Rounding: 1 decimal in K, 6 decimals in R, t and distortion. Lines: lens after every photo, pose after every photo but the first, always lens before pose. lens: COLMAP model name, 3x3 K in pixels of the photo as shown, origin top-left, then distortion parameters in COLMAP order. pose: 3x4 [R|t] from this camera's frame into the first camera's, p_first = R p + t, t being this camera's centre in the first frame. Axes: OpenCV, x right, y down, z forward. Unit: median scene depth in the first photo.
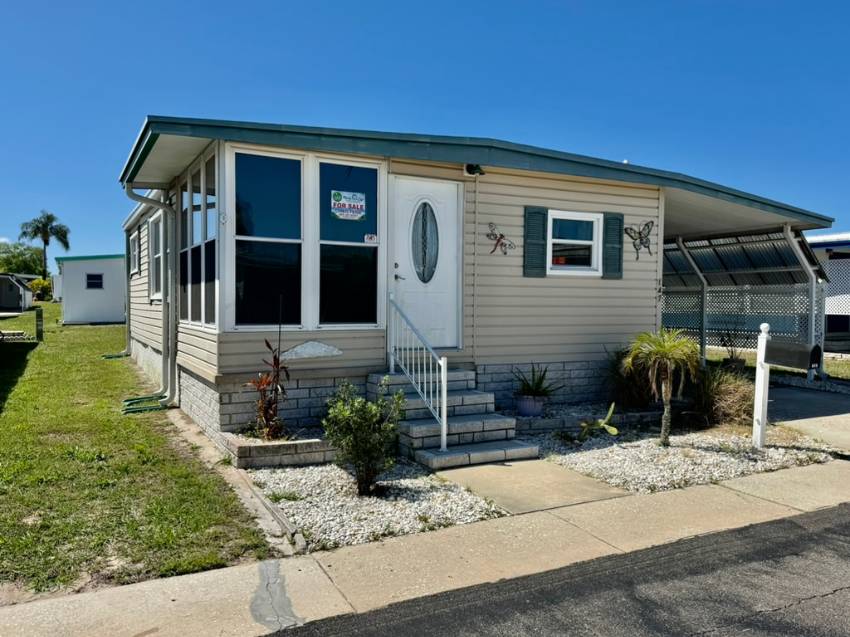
lens RADIAL K [[673.8, 0, 418.5], [0, 673.8, 323.8], [0, 0, 1]] dist [0.080729, -0.097209]
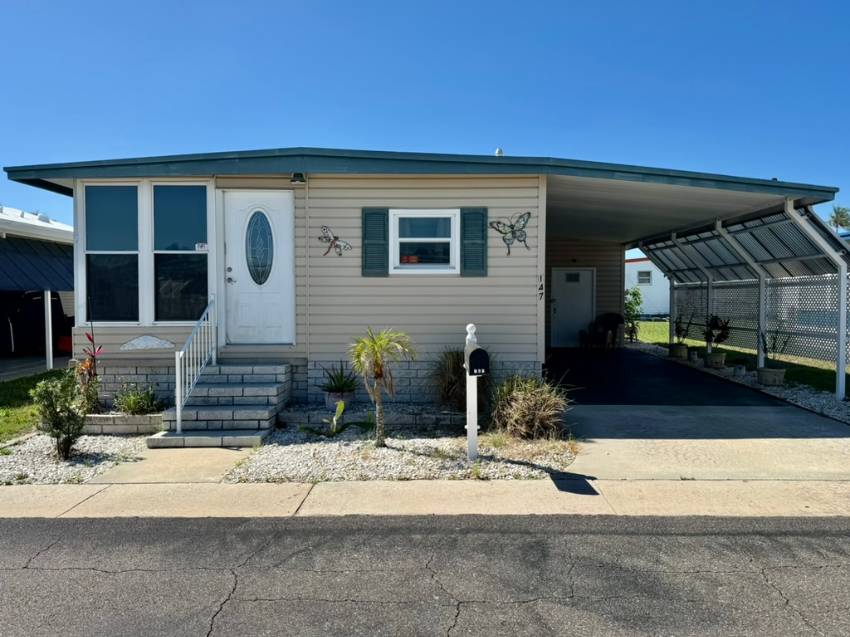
lens RADIAL K [[673.8, 0, 424.1], [0, 673.8, 327.1], [0, 0, 1]] dist [0.080729, -0.097209]
pose [[0.886213, 0.011259, -0.463141, 0.734210], [-0.007139, 0.999918, 0.010647, -0.004812], [0.463223, -0.006129, 0.886220, 0.138827]]
